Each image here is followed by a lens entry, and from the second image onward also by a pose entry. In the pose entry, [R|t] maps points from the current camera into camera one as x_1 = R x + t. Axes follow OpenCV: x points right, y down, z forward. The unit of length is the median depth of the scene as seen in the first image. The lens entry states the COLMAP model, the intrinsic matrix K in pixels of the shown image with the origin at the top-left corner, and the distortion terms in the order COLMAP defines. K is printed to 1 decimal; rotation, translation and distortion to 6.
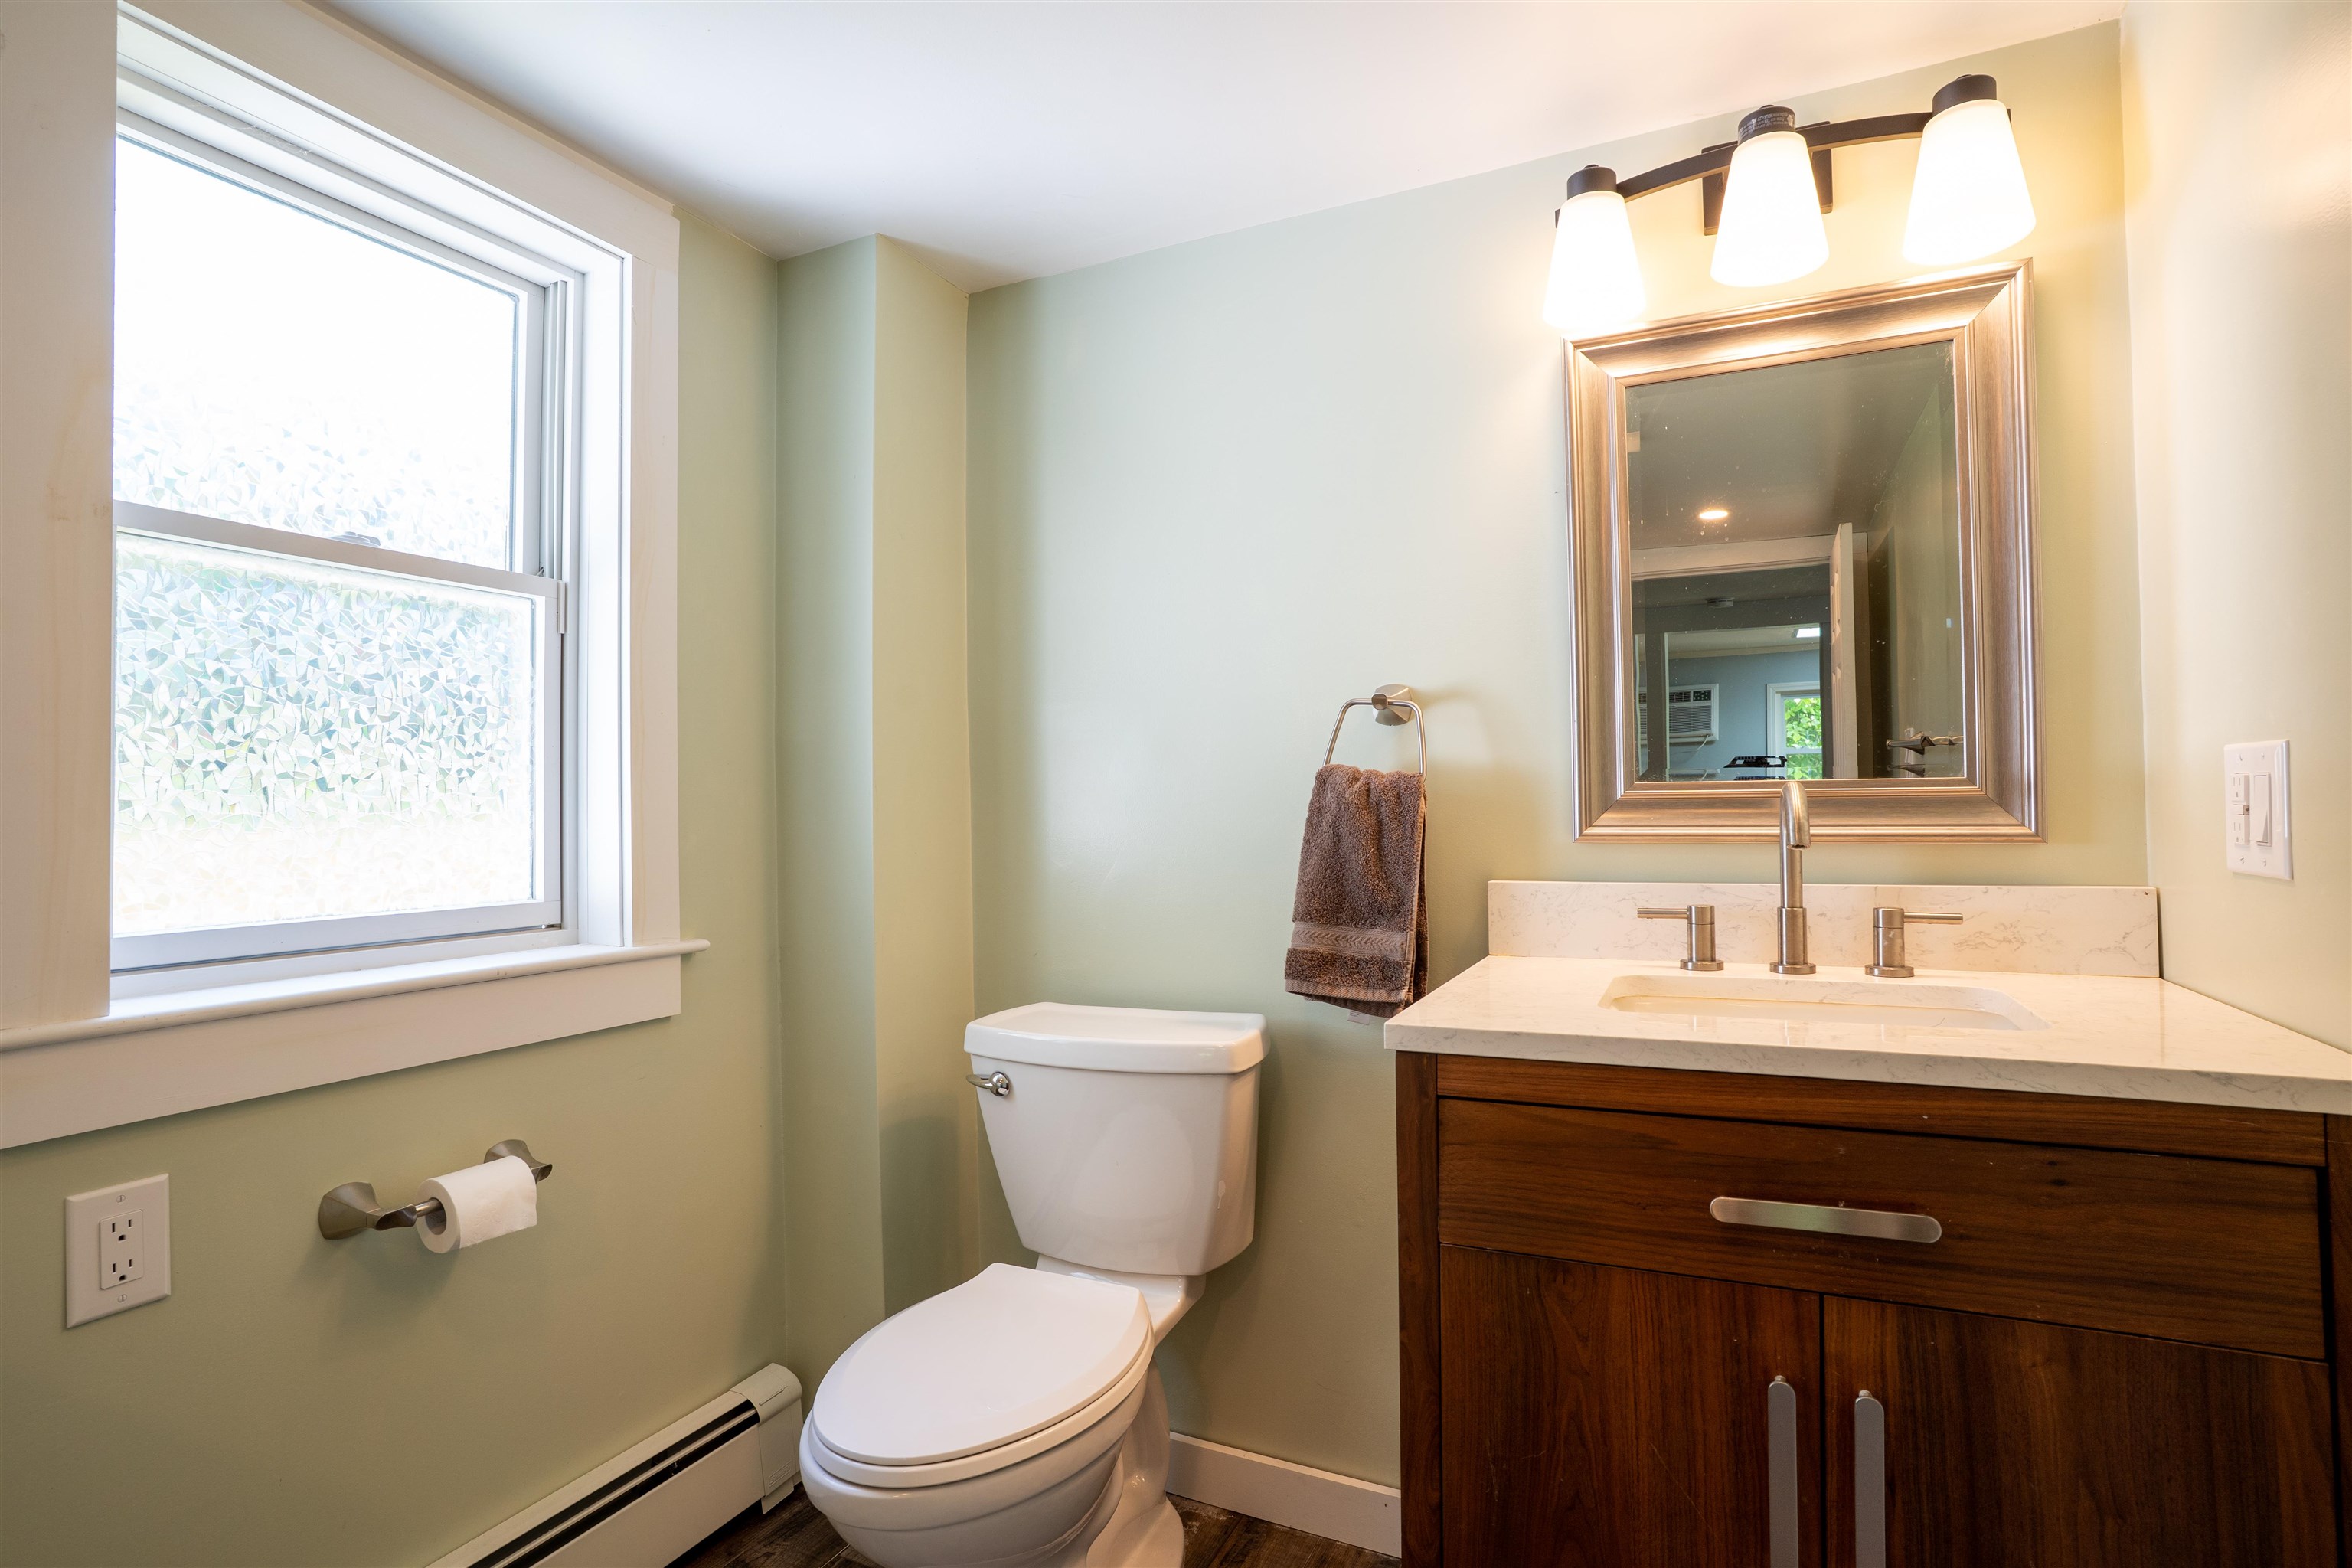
lens RADIAL K [[1153.6, 0, 1170.6], [0, 1153.6, 777.1], [0, 0, 1]] dist [-0.063944, 0.017805]
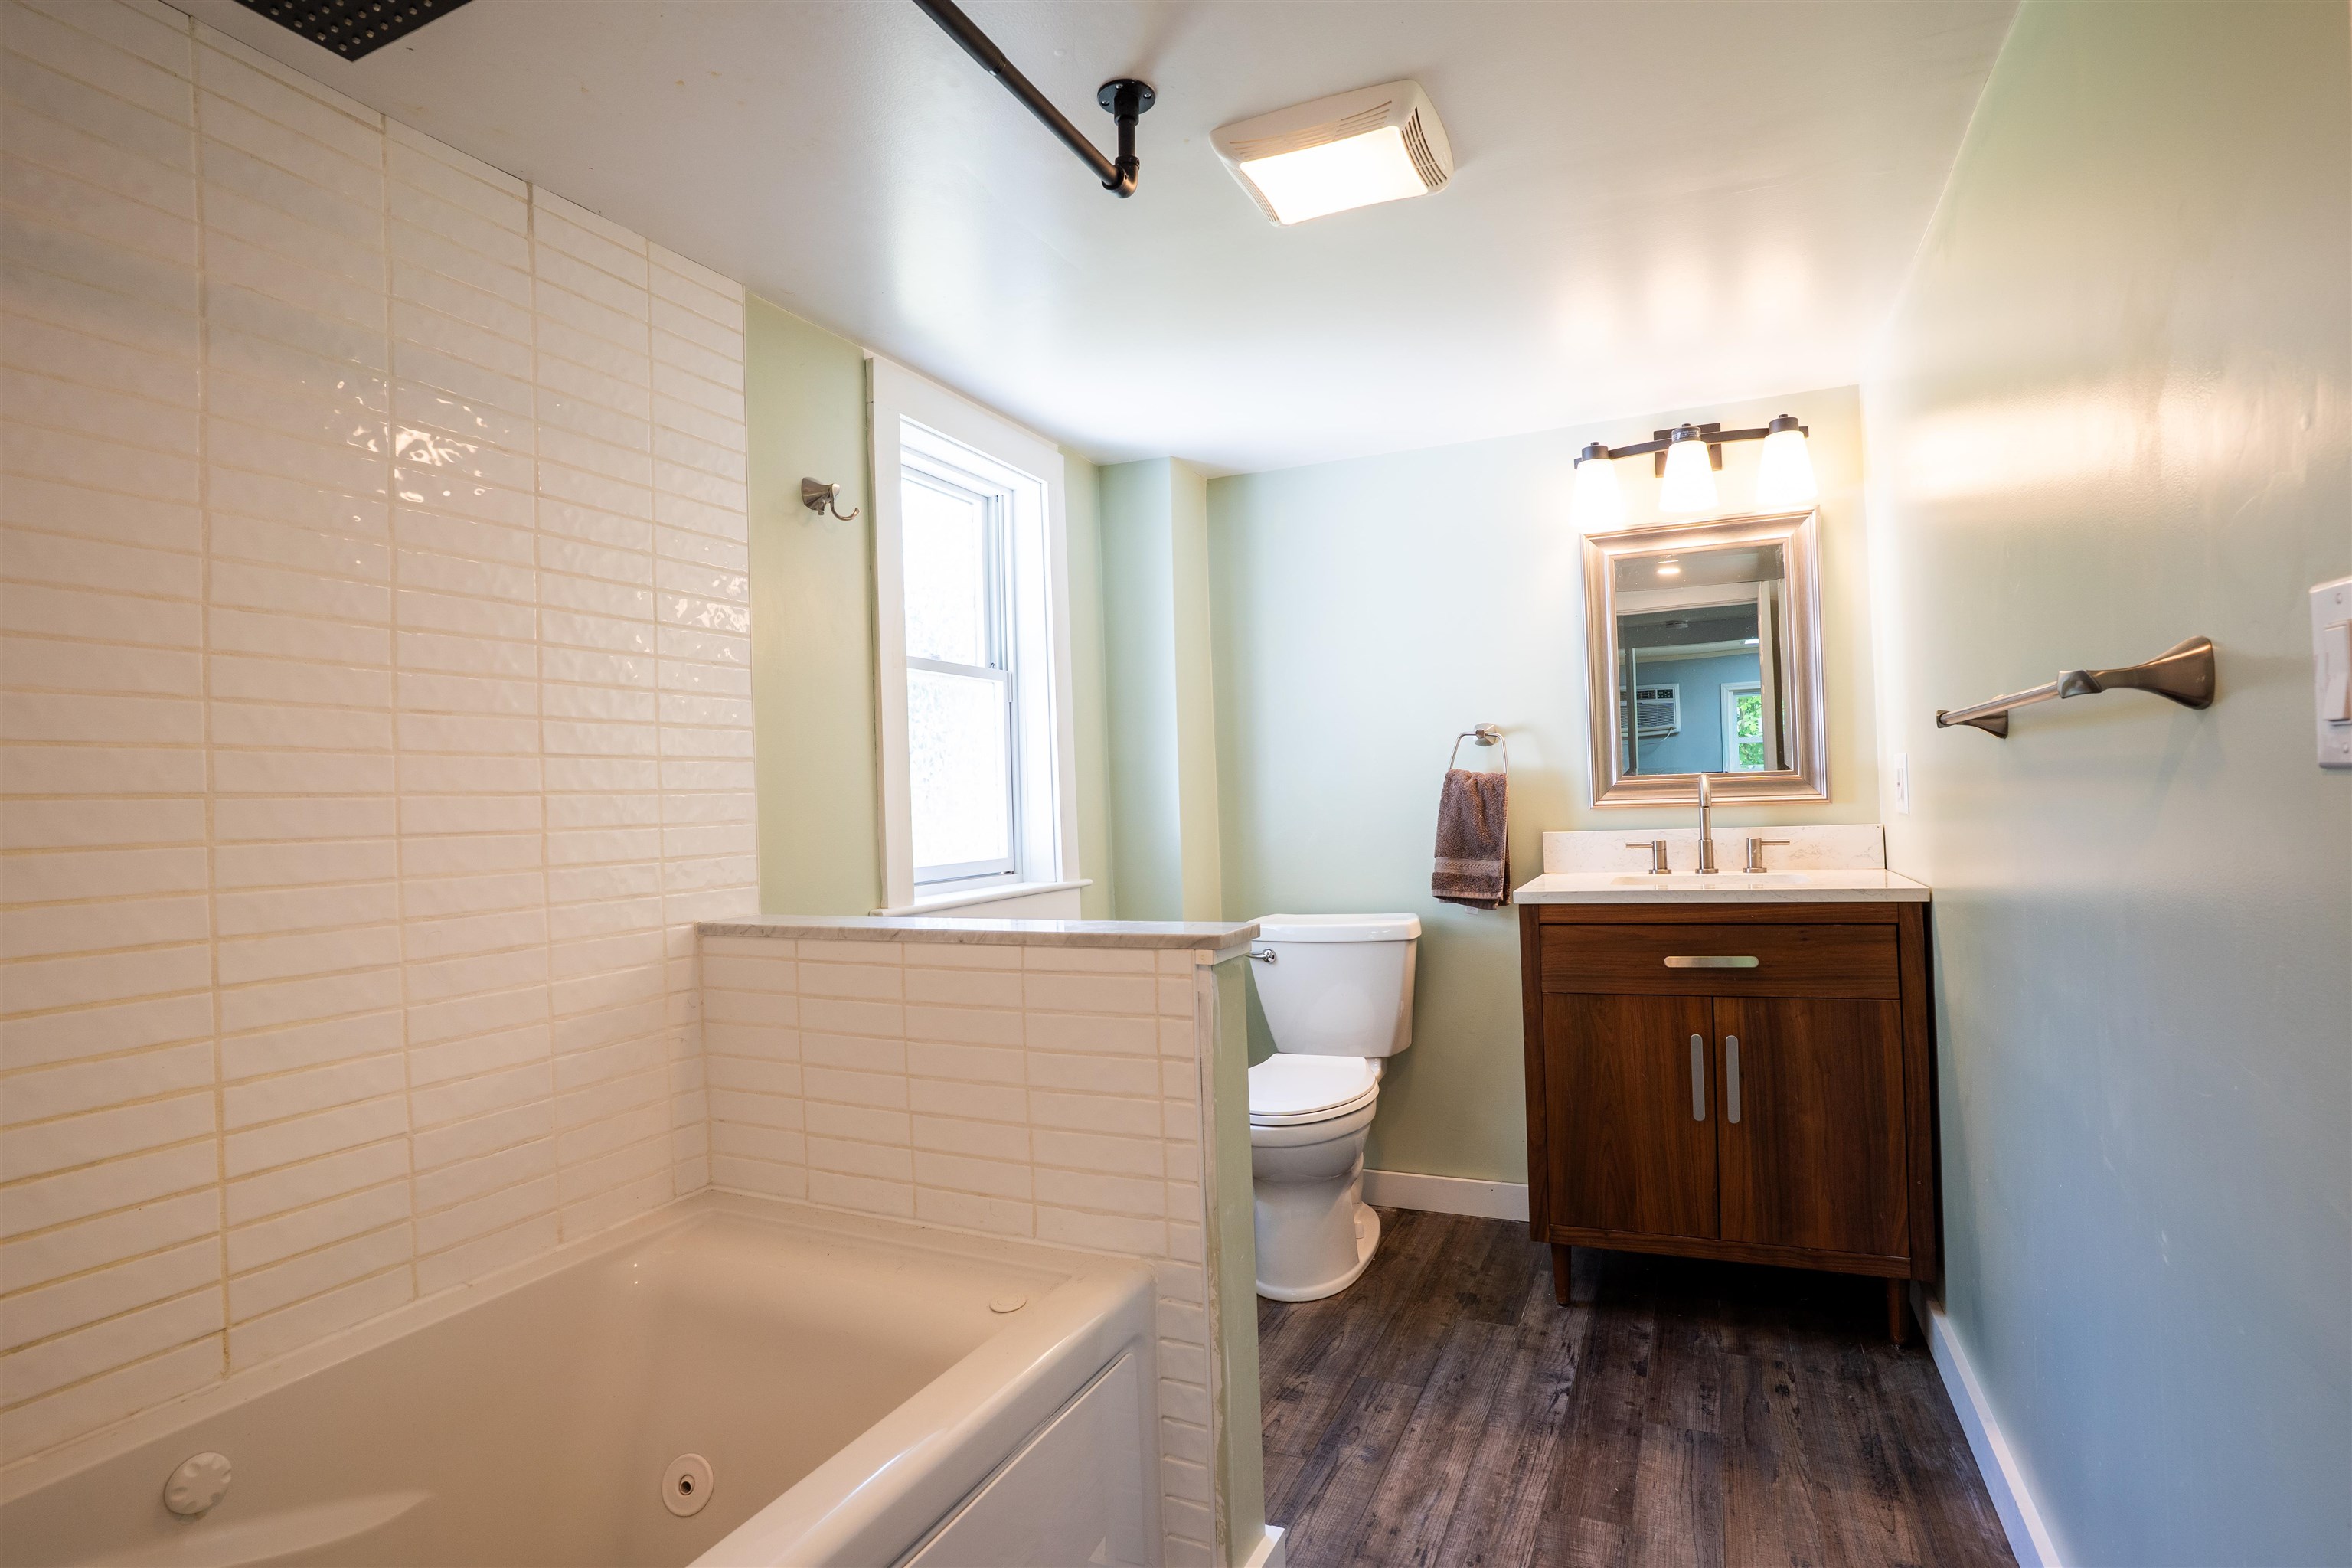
lens RADIAL K [[1153.6, 0, 1181.4], [0, 1153.6, 775.2], [0, 0, 1]] dist [-0.063944, 0.017805]
pose [[0.999267, -0.020315, 0.032446, -0.363137], [0.020258, 0.999793, 0.002087, -0.015439], [-0.032481, -0.001428, 0.999471, -0.818189]]
